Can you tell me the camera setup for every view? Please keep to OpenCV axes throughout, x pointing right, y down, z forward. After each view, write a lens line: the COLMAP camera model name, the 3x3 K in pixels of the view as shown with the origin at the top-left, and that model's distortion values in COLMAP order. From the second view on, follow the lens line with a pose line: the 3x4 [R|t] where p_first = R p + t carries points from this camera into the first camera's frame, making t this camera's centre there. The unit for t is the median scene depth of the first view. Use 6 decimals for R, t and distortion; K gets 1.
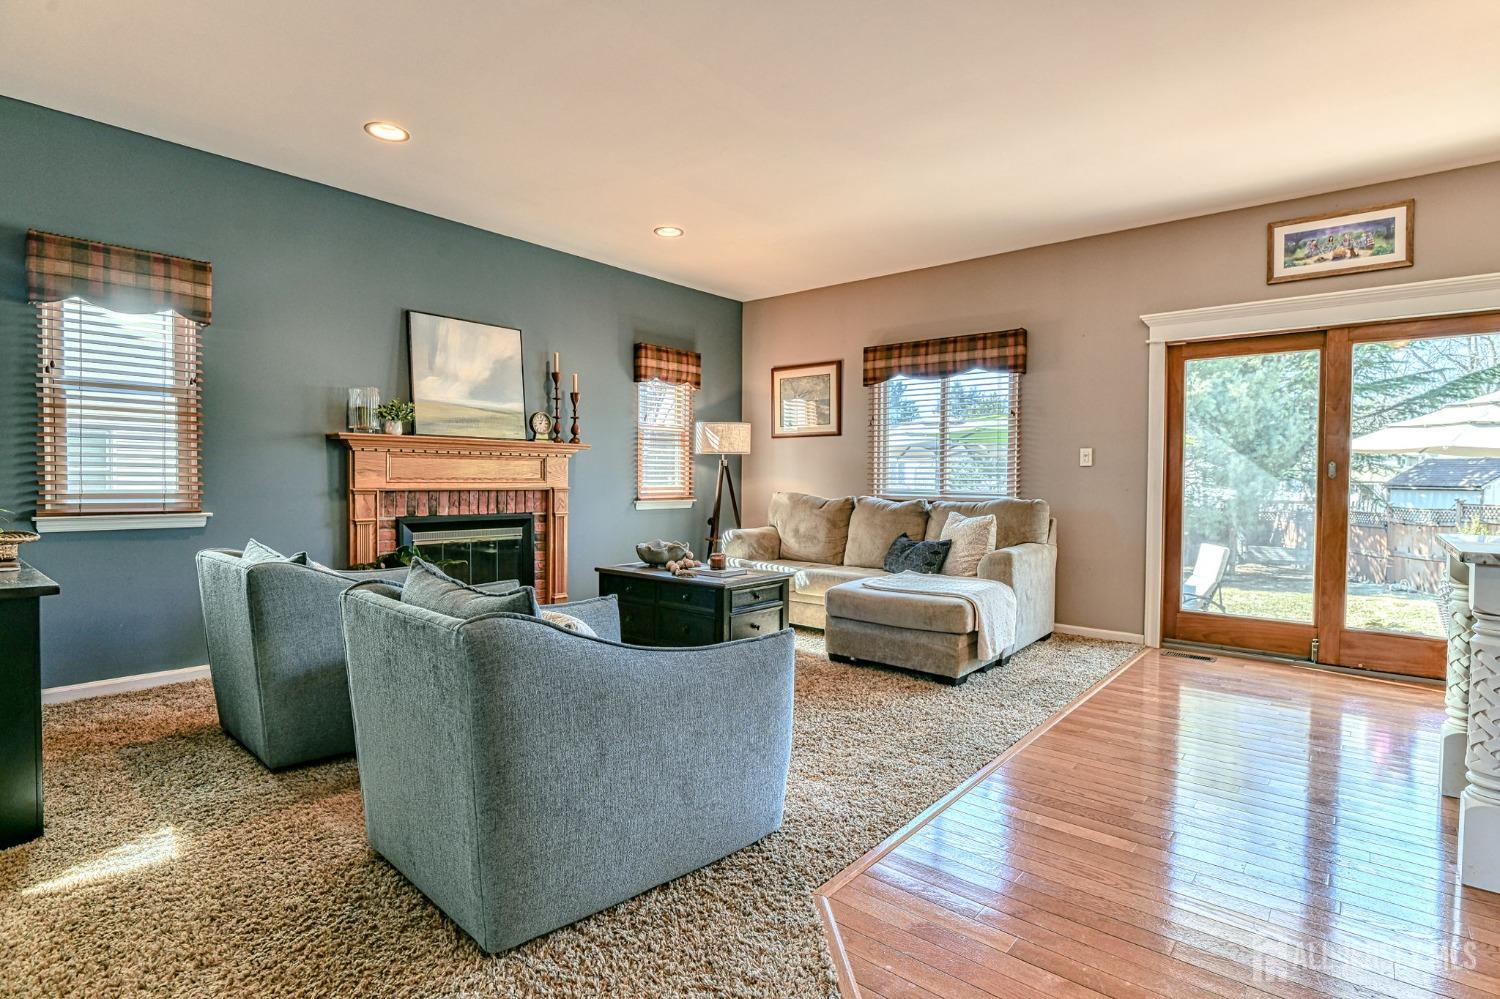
lens RADIAL K [[740.6, 0, 765.9], [0, 740.6, 481.1], [0, 0, 1]] dist [-0.018081, -0.006296]
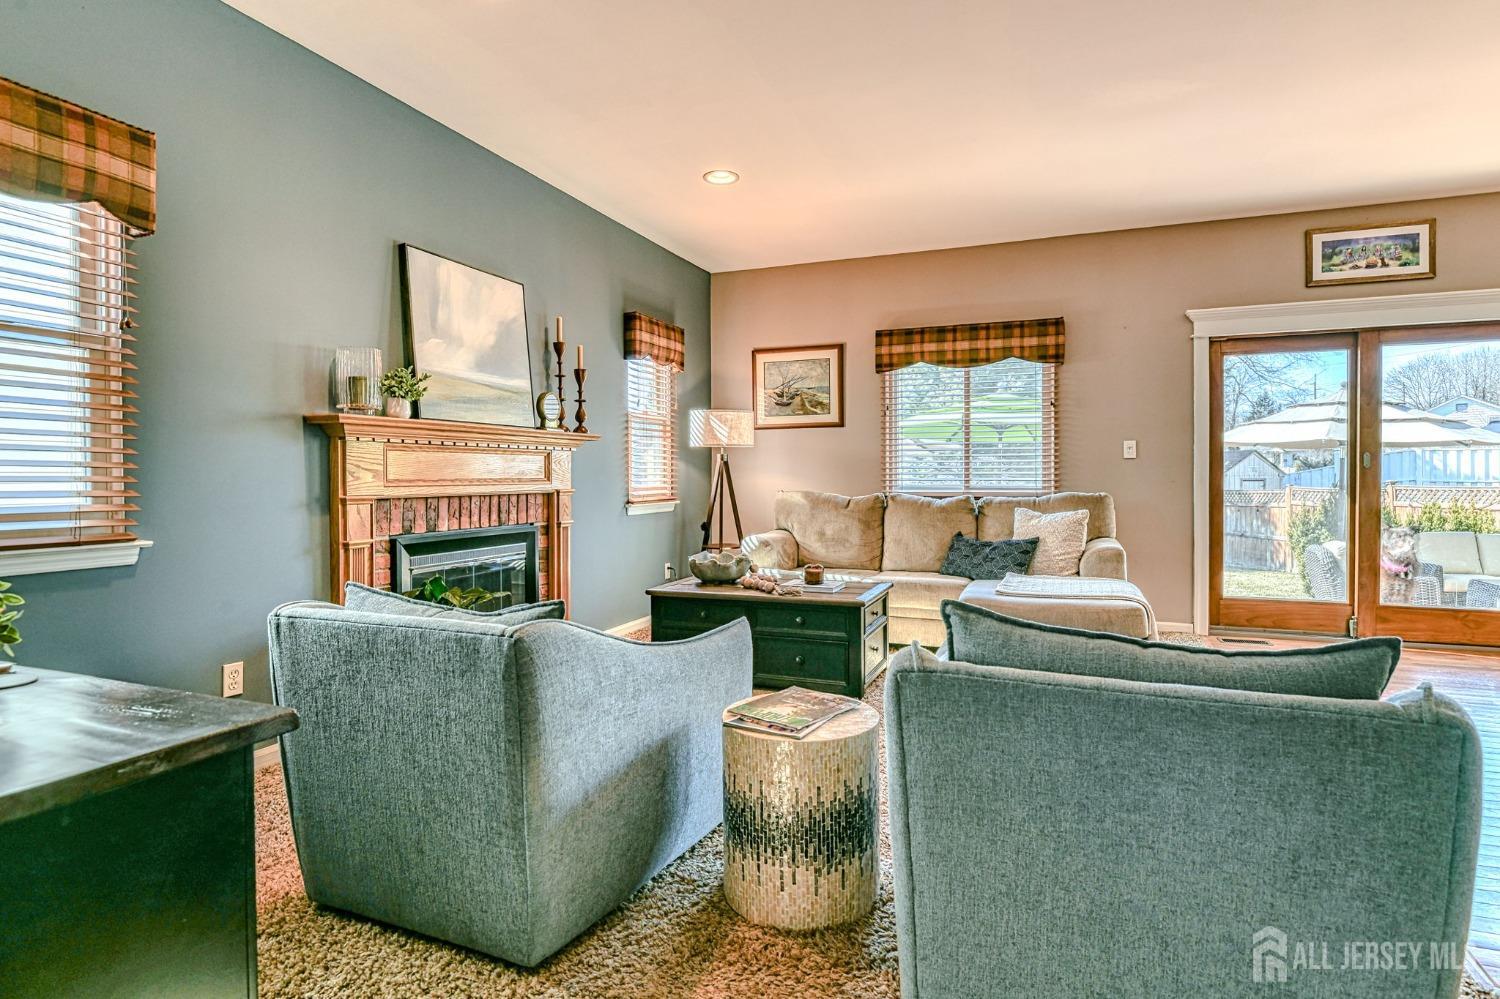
lens RADIAL K [[740.6, 0, 773.0], [0, 740.6, 464.1], [0, 0, 1]] dist [-0.018081, -0.006296]
pose [[0.952110, -0.007478, 0.305665, -0.353761], [0.011854, 0.999852, -0.012462, -0.005777], [-0.305527, 0.015489, 0.952057, 0.209414]]
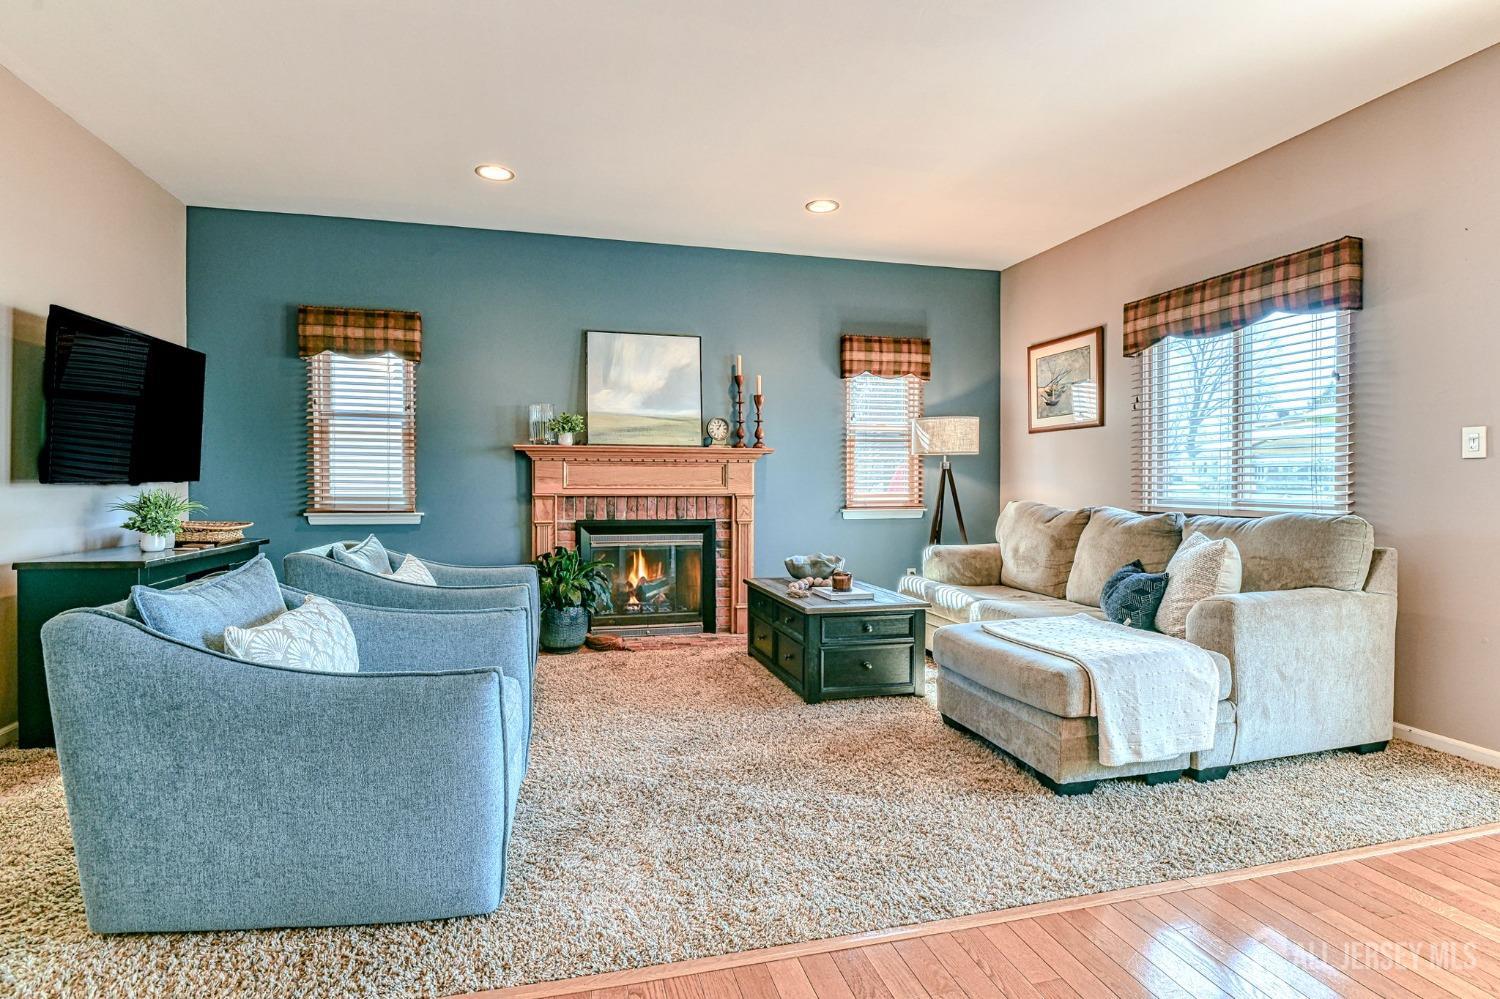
lens RADIAL K [[740.6, 0, 744.8], [0, 740.6, 492.3], [0, 0, 1]] dist [-0.018081, -0.006296]
pose [[0.806961, 0.001362, -0.590603, 0.339415], [0.000639, 0.999995, 0.003179, 0.003834], [0.590605, -0.002942, 0.806956, 0.247118]]
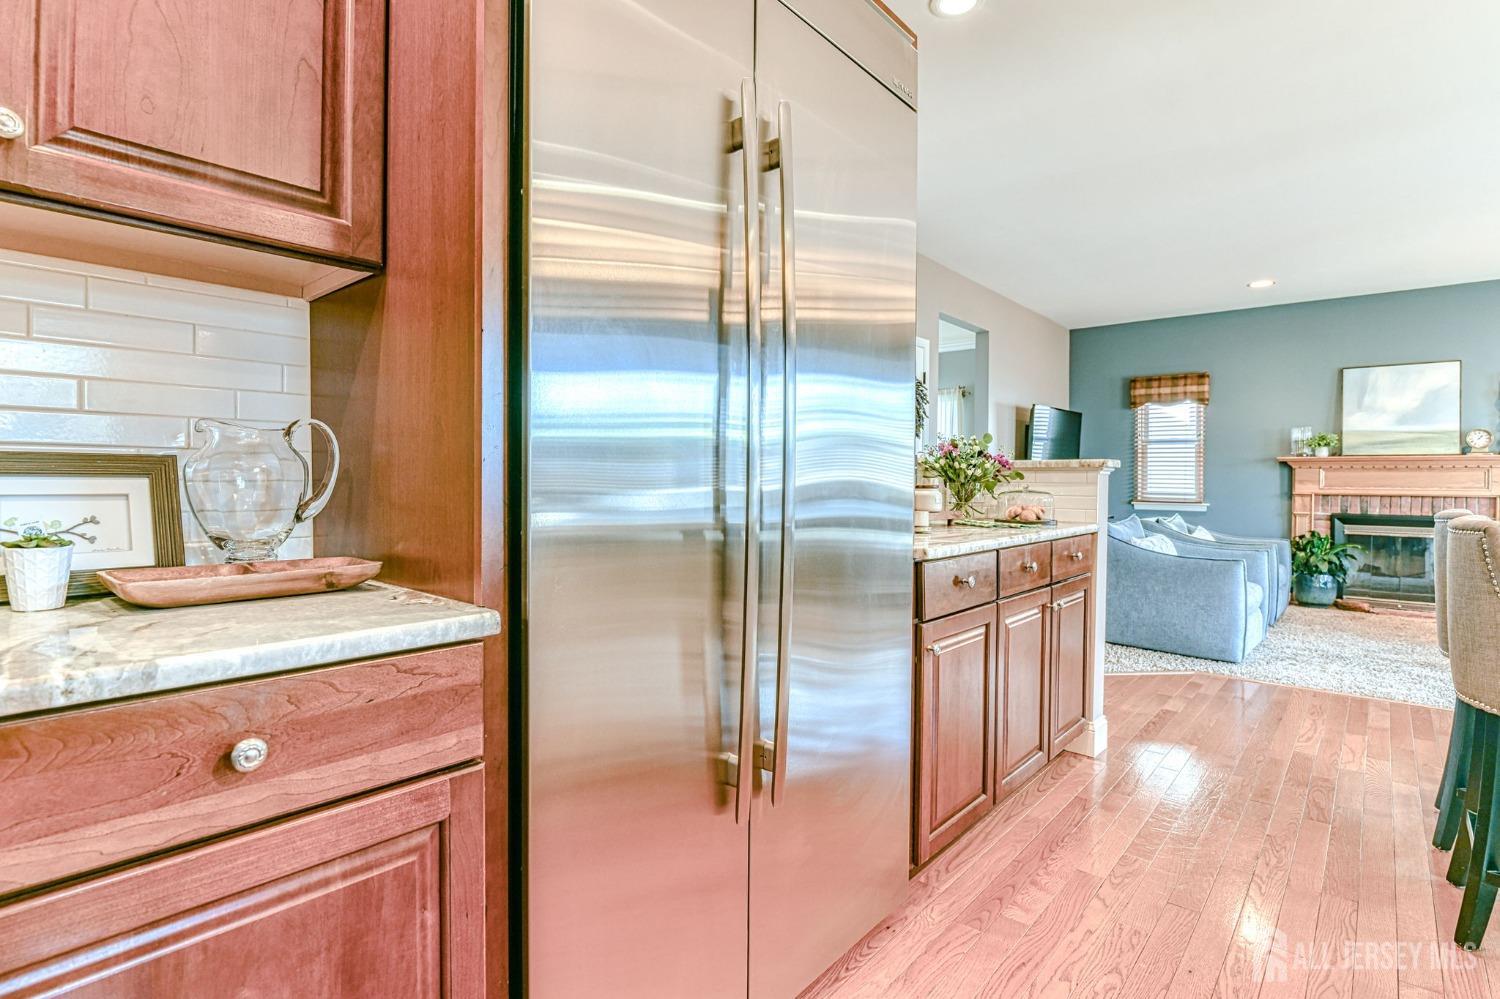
lens RADIAL K [[740.6, 0, 752.4], [0, 740.6, 496.4], [0, 0, 1]] dist [-0.018081, -0.006296]
pose [[-0.023229, 0.011570, -0.999663, 0.927154], [-0.012010, 0.999858, 0.011852, 0.012352], [0.999658, 0.012281, -0.023087, -0.105435]]
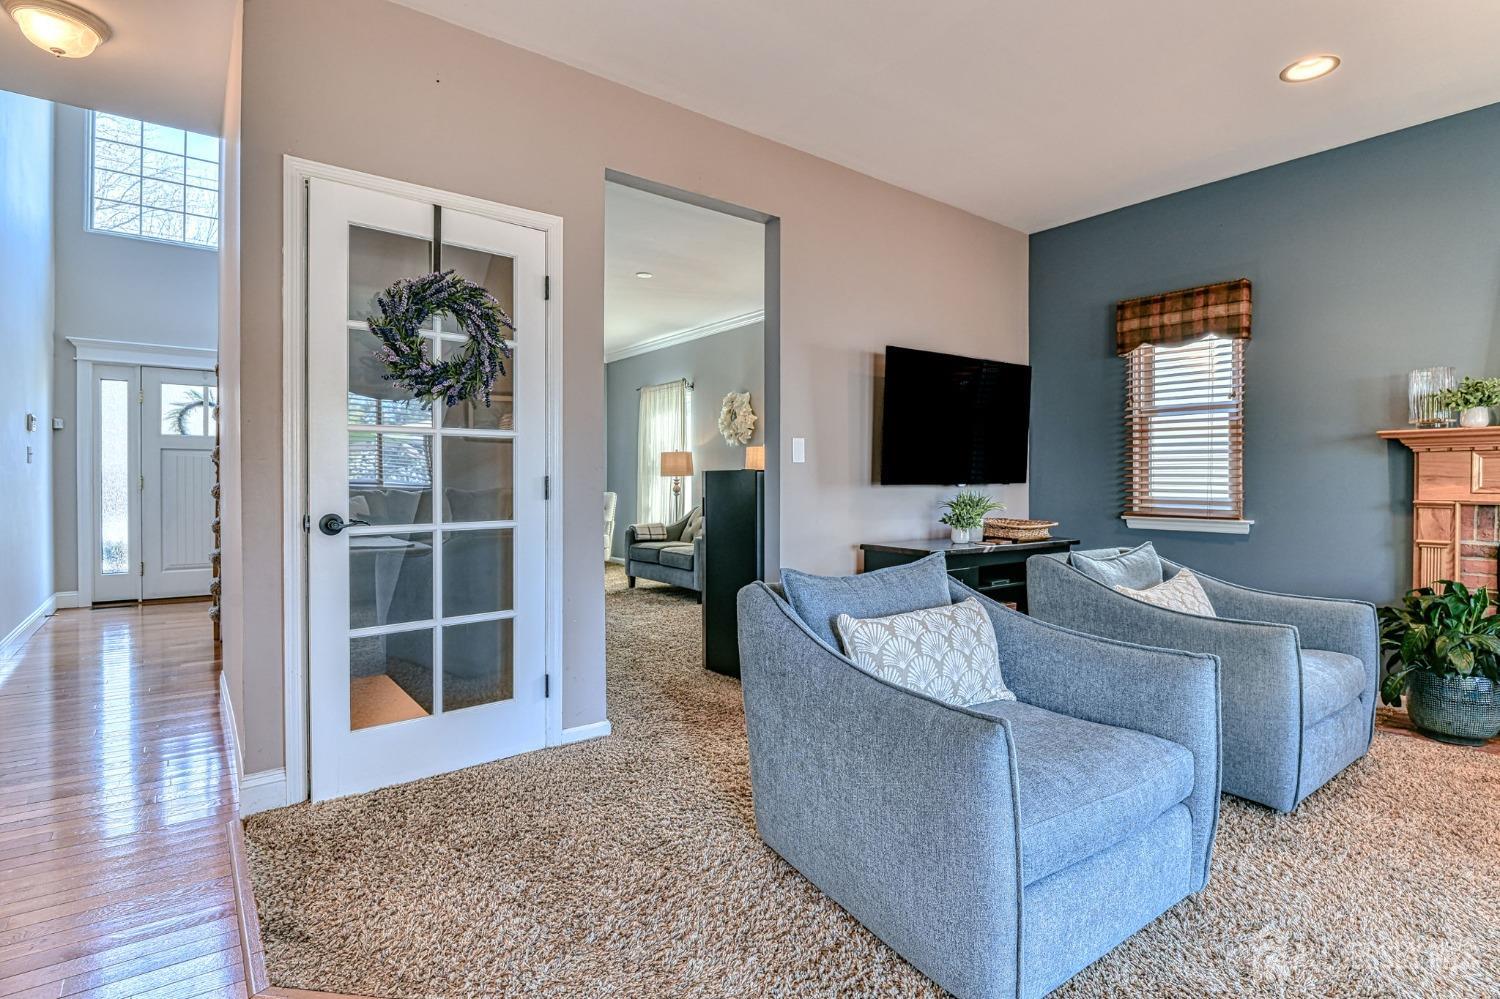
lens RADIAL K [[740.6, 0, 753.3], [0, 740.6, 494.9], [0, 0, 1]] dist [-0.018081, -0.006296]
pose [[-0.229041, 0.006547, -0.973395, 0.322346], [-0.009117, 0.999919, 0.008871, 0.003393], [0.973374, 0.010906, -0.228963, 0.442166]]
